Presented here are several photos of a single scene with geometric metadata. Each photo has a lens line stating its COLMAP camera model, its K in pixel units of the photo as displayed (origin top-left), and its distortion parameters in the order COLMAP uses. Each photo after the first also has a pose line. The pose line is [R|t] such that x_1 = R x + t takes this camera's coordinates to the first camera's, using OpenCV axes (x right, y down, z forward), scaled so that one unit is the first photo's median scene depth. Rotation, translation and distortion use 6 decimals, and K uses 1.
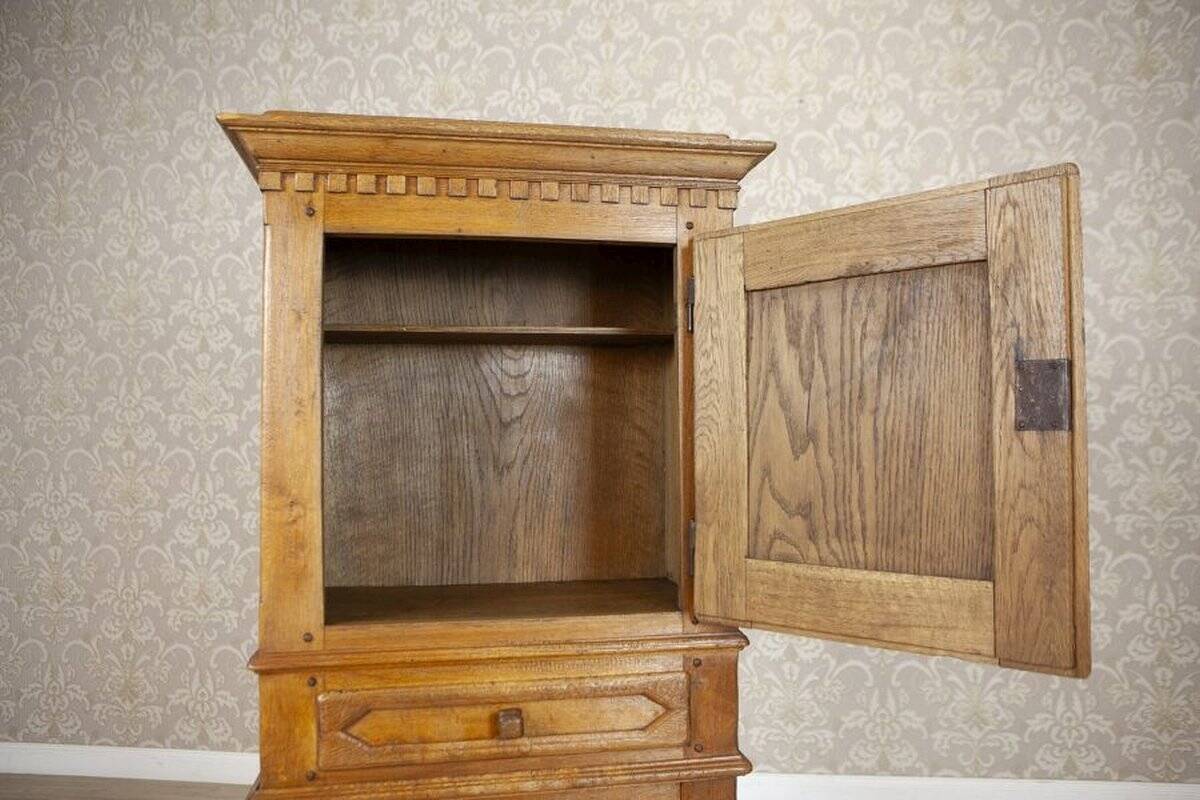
lens RADIAL K [[1118.6, 0, 575.1], [0, 1118.6, 377.5], [0, 0, 1]] dist [-0.078995, 0.074493]
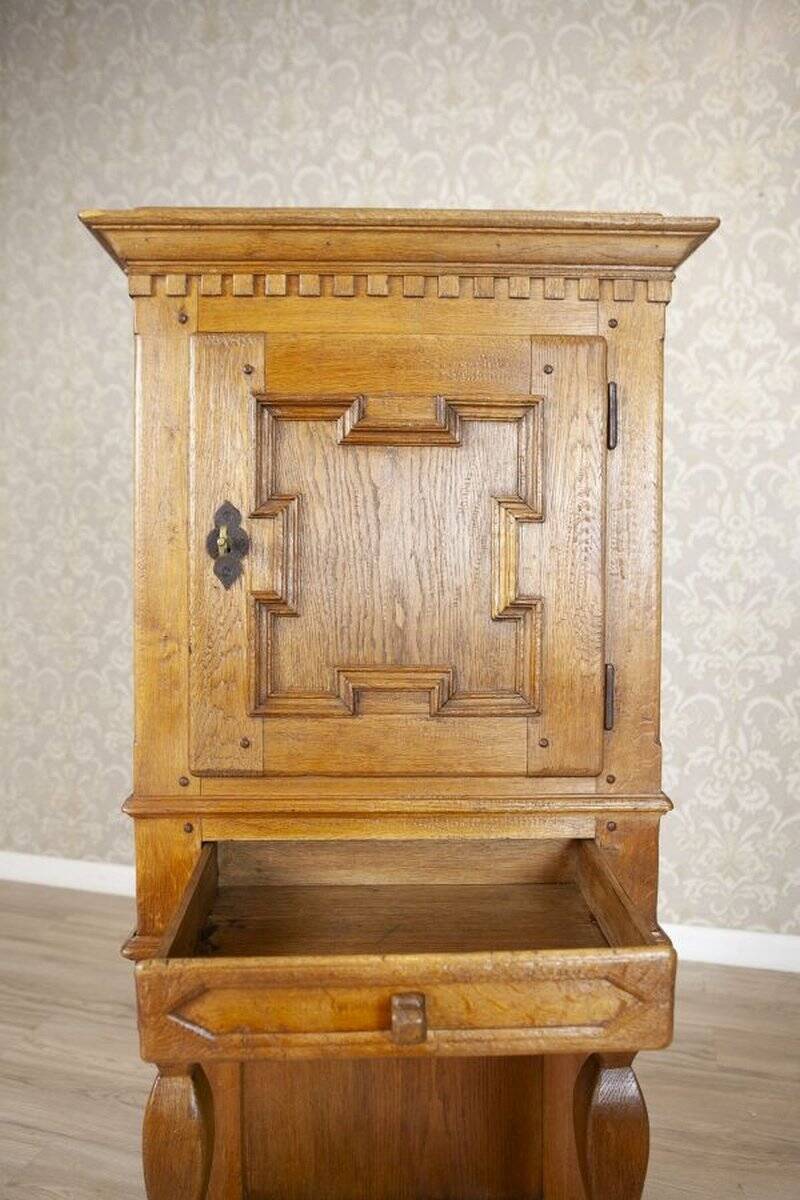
lens RADIAL K [[1027.3, 0, 365.8], [0, 1027.3, 600.4], [0, 0, 1]] dist [-0.089333, 0.091123]
pose [[0.984796, 0.015284, -0.173042, 0.055053], [-0.000287, 0.996264, 0.086360, 0.008011], [0.173716, -0.084997, 0.981121, 0.189758]]
